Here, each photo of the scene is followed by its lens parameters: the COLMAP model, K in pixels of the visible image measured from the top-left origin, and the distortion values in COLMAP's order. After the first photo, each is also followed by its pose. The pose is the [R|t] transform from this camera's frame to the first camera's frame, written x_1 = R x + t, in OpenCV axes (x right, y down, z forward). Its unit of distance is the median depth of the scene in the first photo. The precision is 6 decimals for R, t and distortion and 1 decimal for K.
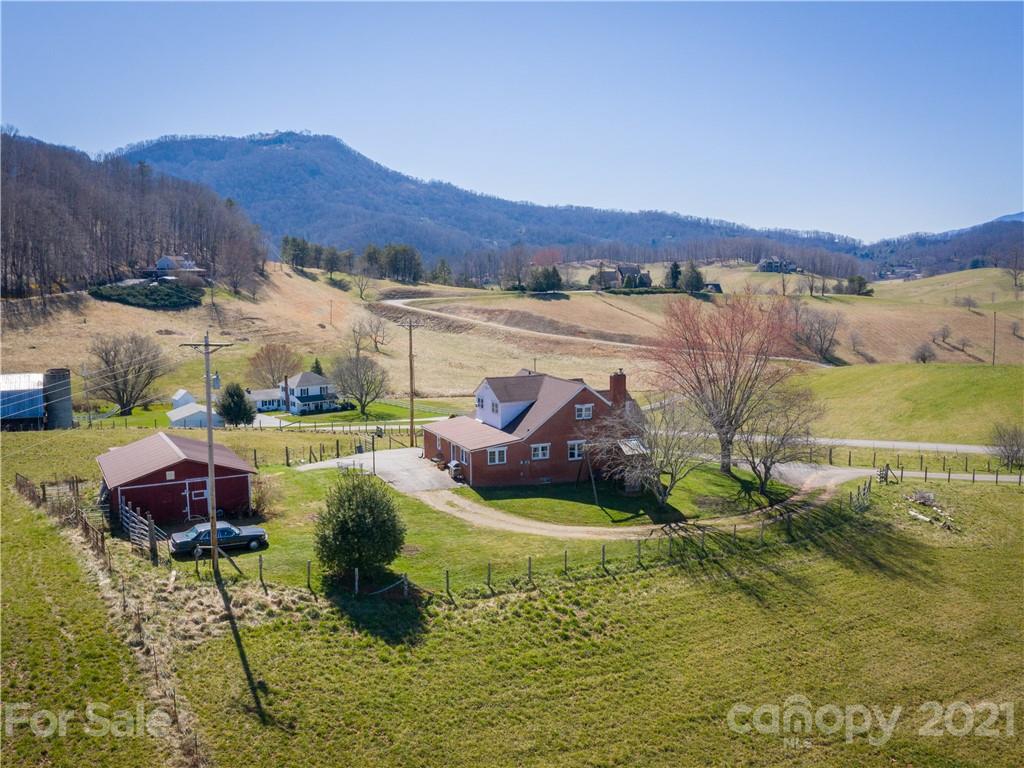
lens RADIAL K [[857.5, 0, 535.4], [0, 857.5, 384.4], [0, 0, 1]] dist [-0.008827, -0.001295]
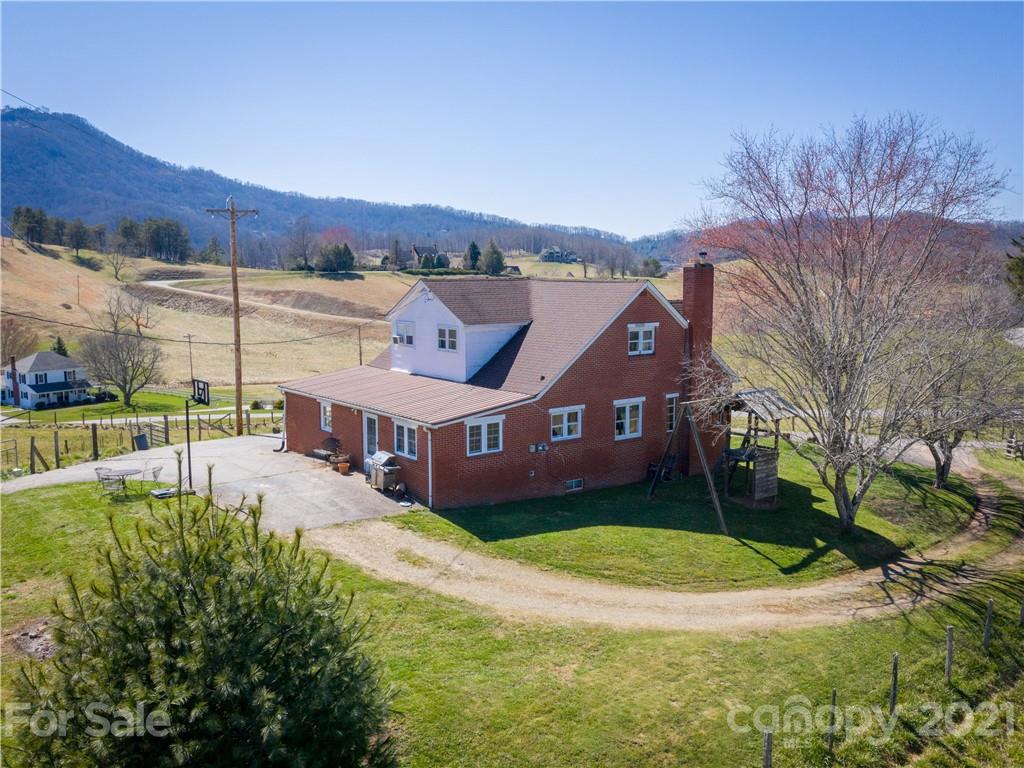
lens RADIAL K [[872.9, 0, 512.0], [0, 872.9, 384.0], [0, 0, 1]] dist [-0.011594, 0.005132]
pose [[0.974402, -0.027907, 0.223076, -0.035930], [0.026627, 0.999607, 0.008744, 0.014564], [-0.223232, -0.002580, 0.974762, 0.153028]]
